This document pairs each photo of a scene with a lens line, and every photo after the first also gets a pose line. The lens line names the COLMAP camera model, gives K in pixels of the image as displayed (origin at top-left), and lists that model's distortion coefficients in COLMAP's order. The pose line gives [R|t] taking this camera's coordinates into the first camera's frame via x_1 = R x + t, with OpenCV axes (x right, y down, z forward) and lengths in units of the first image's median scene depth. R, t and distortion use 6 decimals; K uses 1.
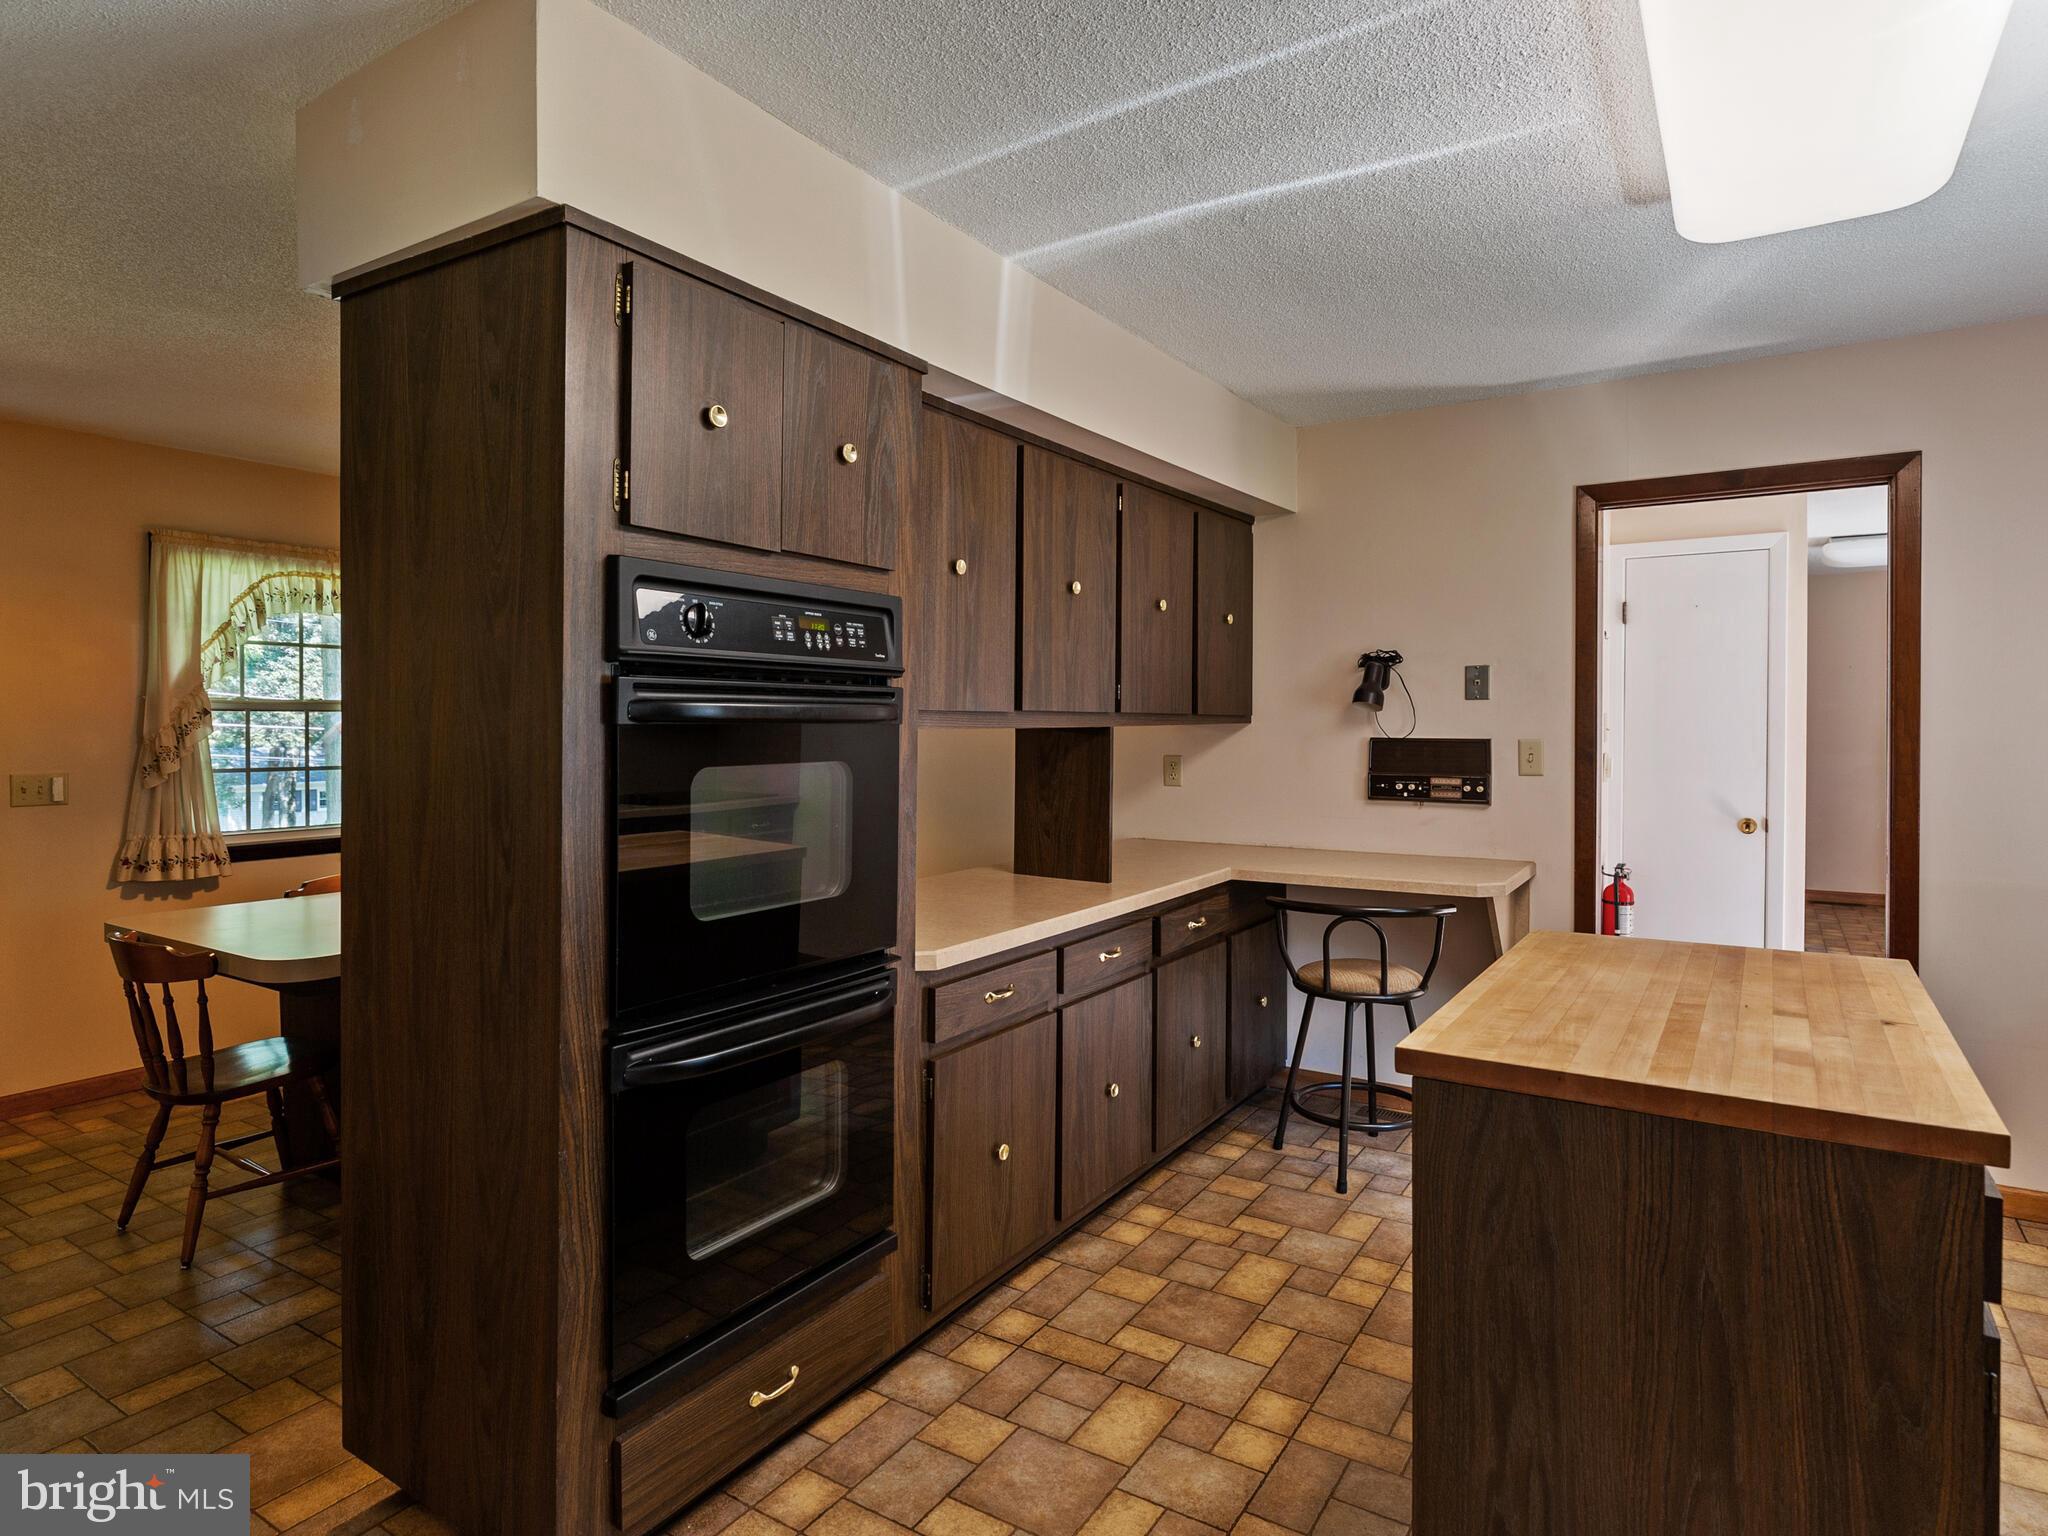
lens RADIAL K [[1142.7, 0, 1023.8], [0, 1142.7, 763.3], [0, 0, 1]] dist [-0.000516, -0.000161]
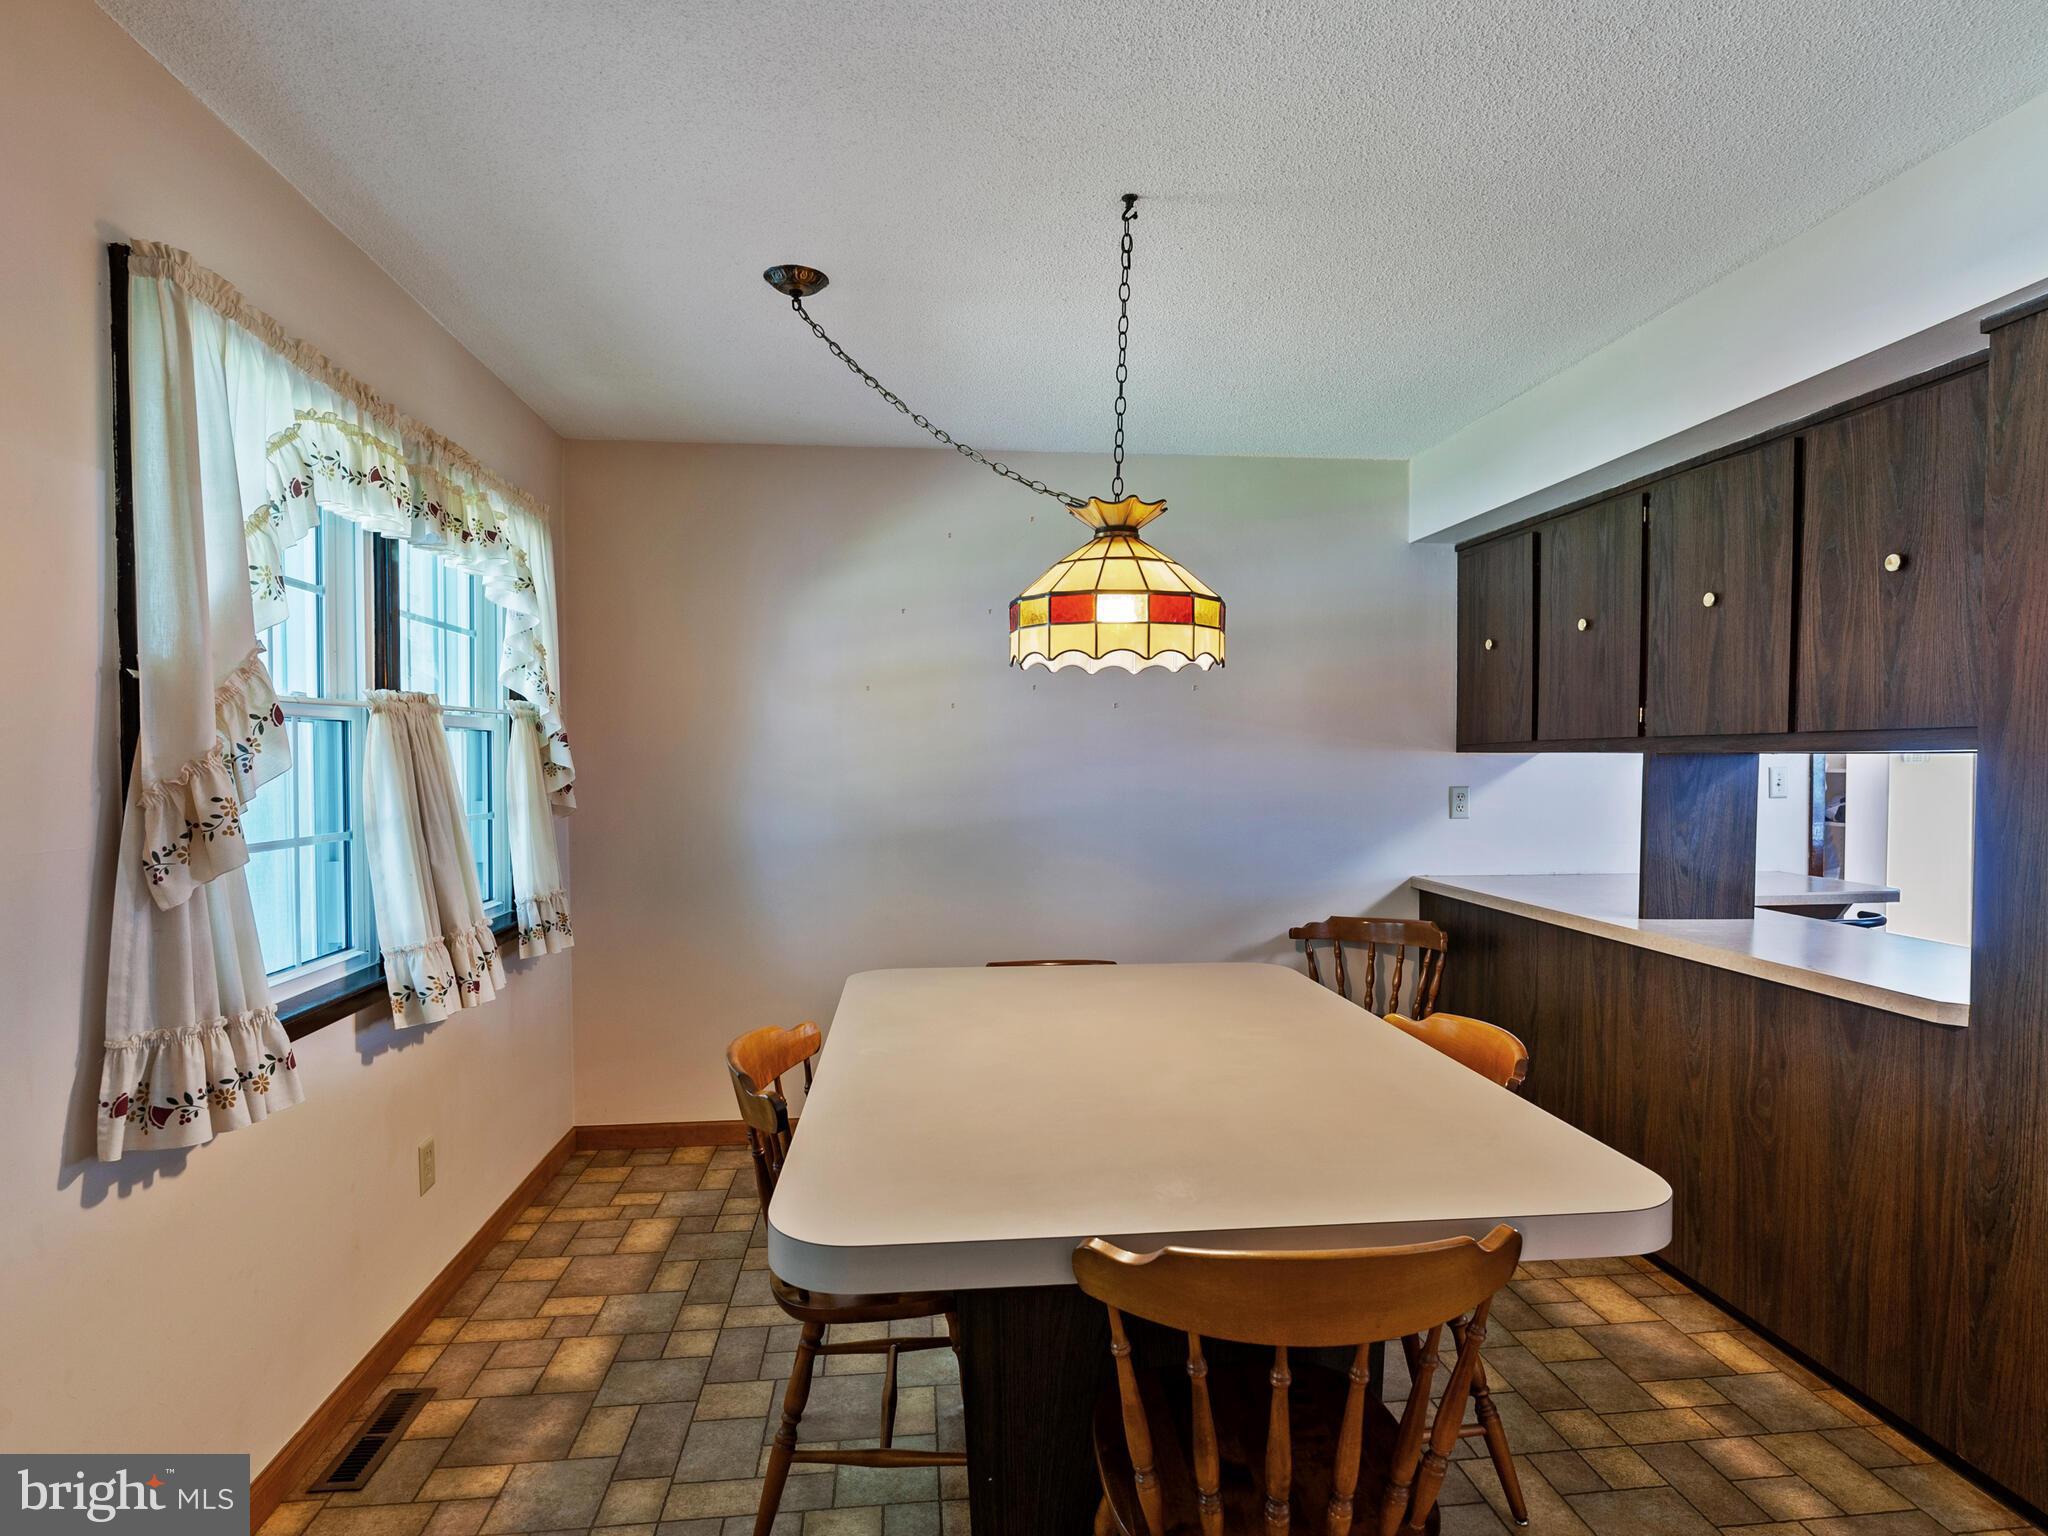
lens RADIAL K [[1152.1, 0, 1027.2], [0, 1152.1, 786.9], [0, 0, 1]] dist [0.000296, -0.000546]
pose [[0.775879, -0.015490, 0.630692, -0.740614], [0.019341, 0.999813, 0.000762, -0.012425], [-0.630586, 0.011607, 0.776033, 0.482312]]
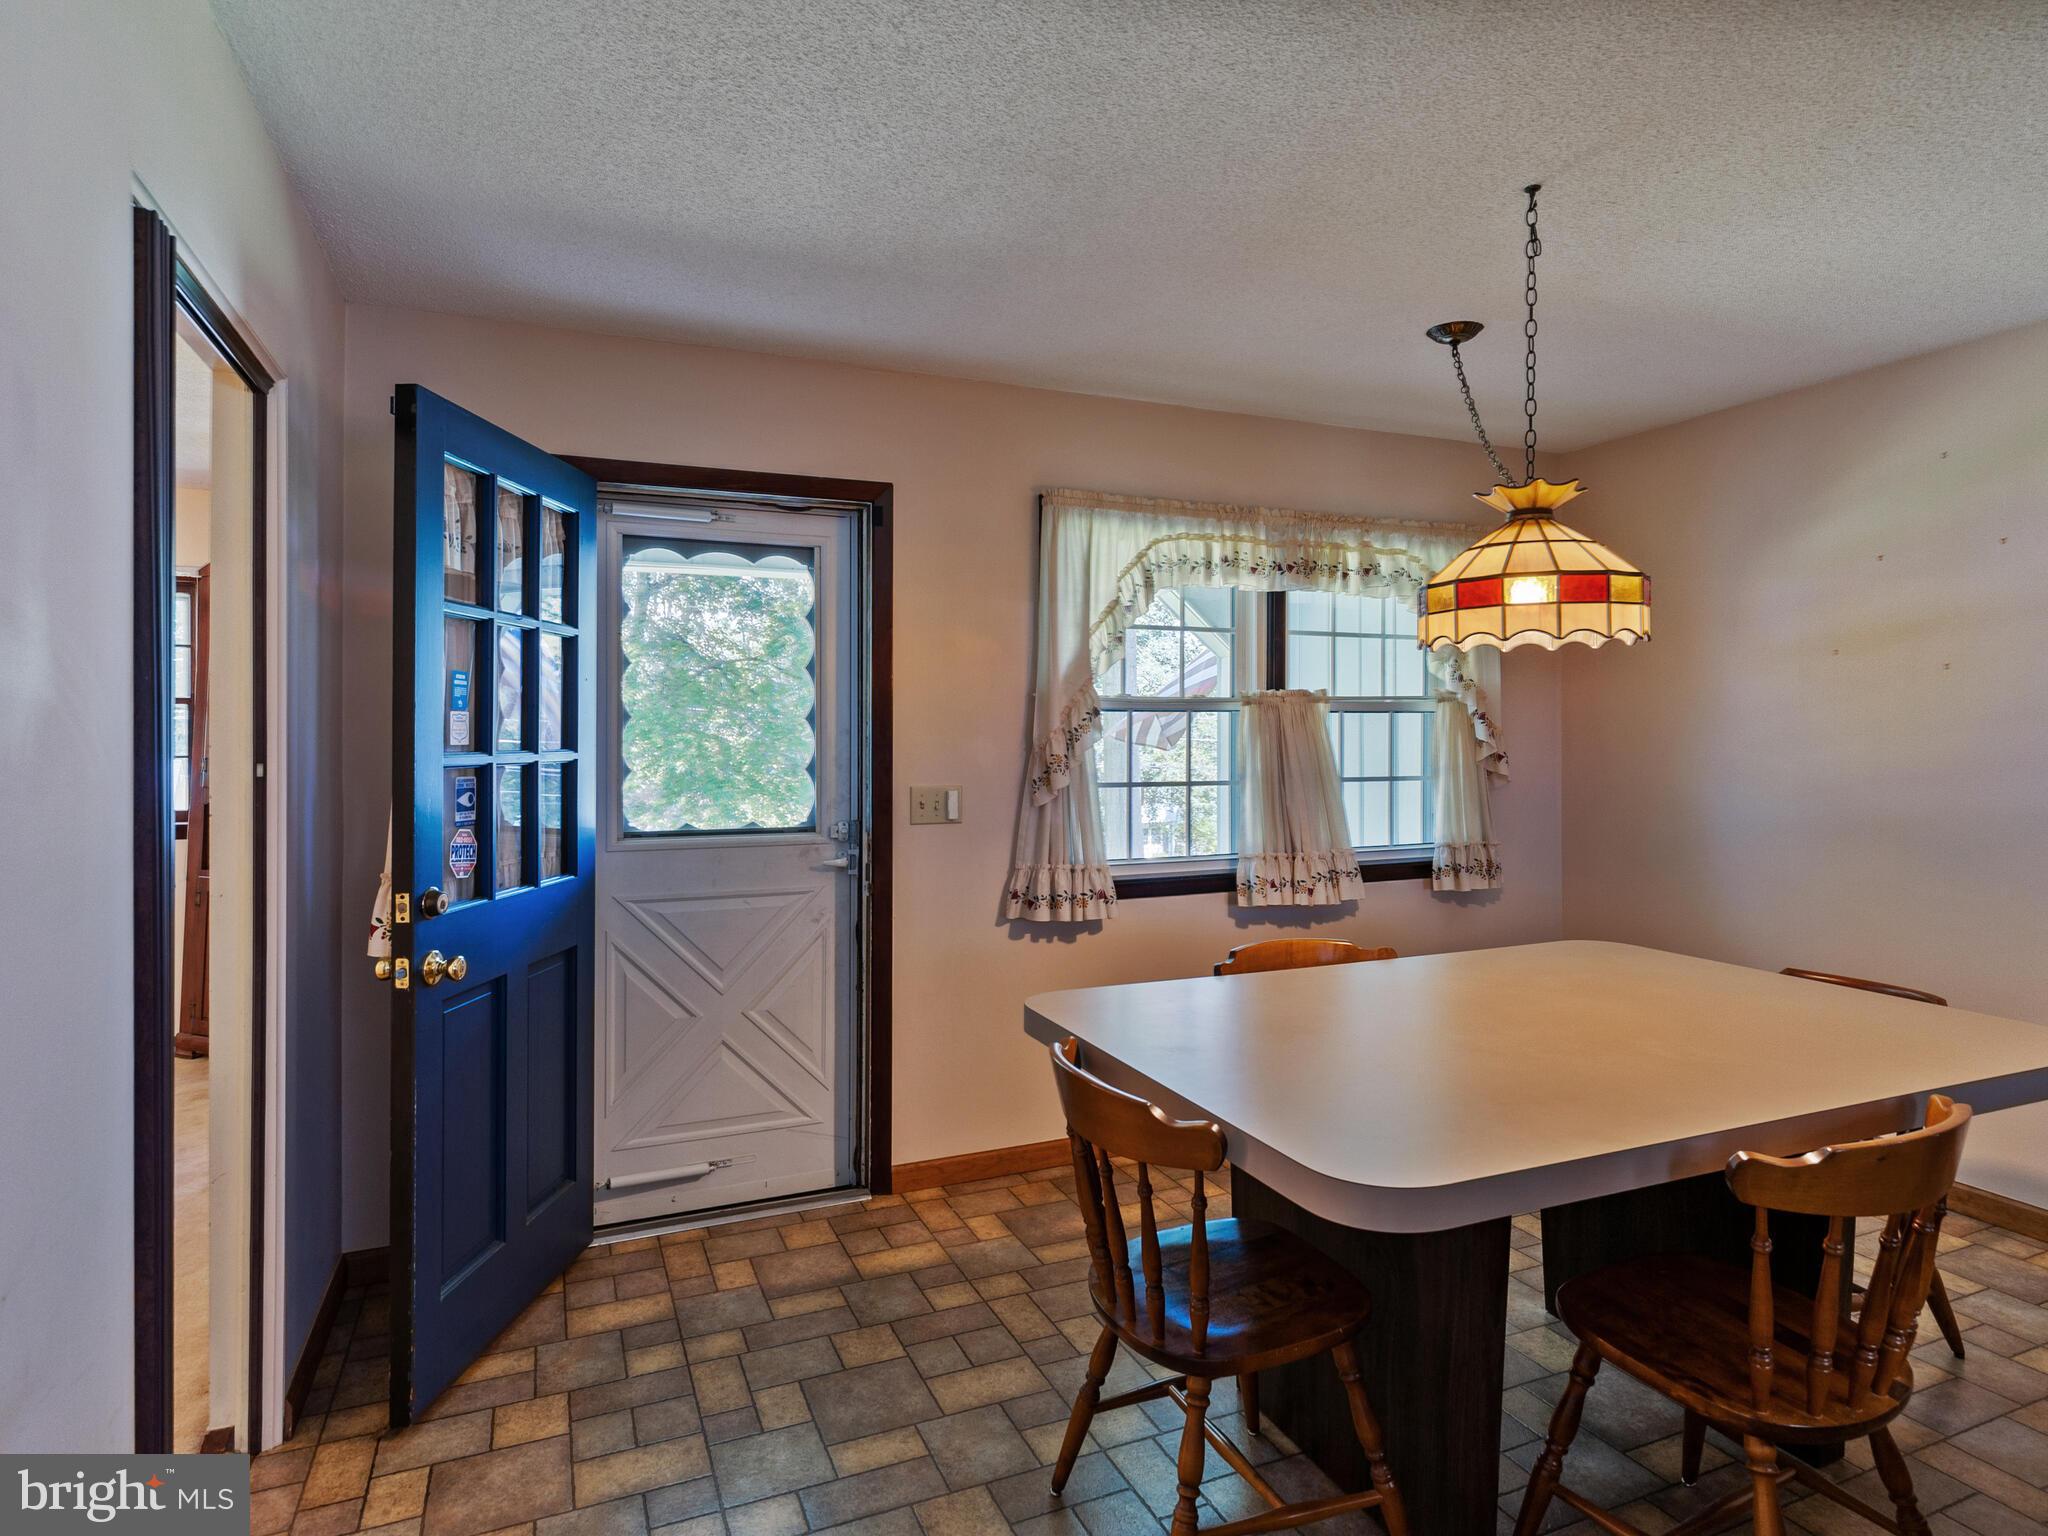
lens RADIAL K [[1142.7, 0, 1023.8], [0, 1142.7, 763.3], [0, 0, 1]] dist [-0.000516, -0.000161]
pose [[0.828471, 0.010384, -0.559935, -0.300206], [-0.012948, 0.999916, -0.000615, -0.007655], [0.559882, 0.007760, 0.828536, 0.300137]]
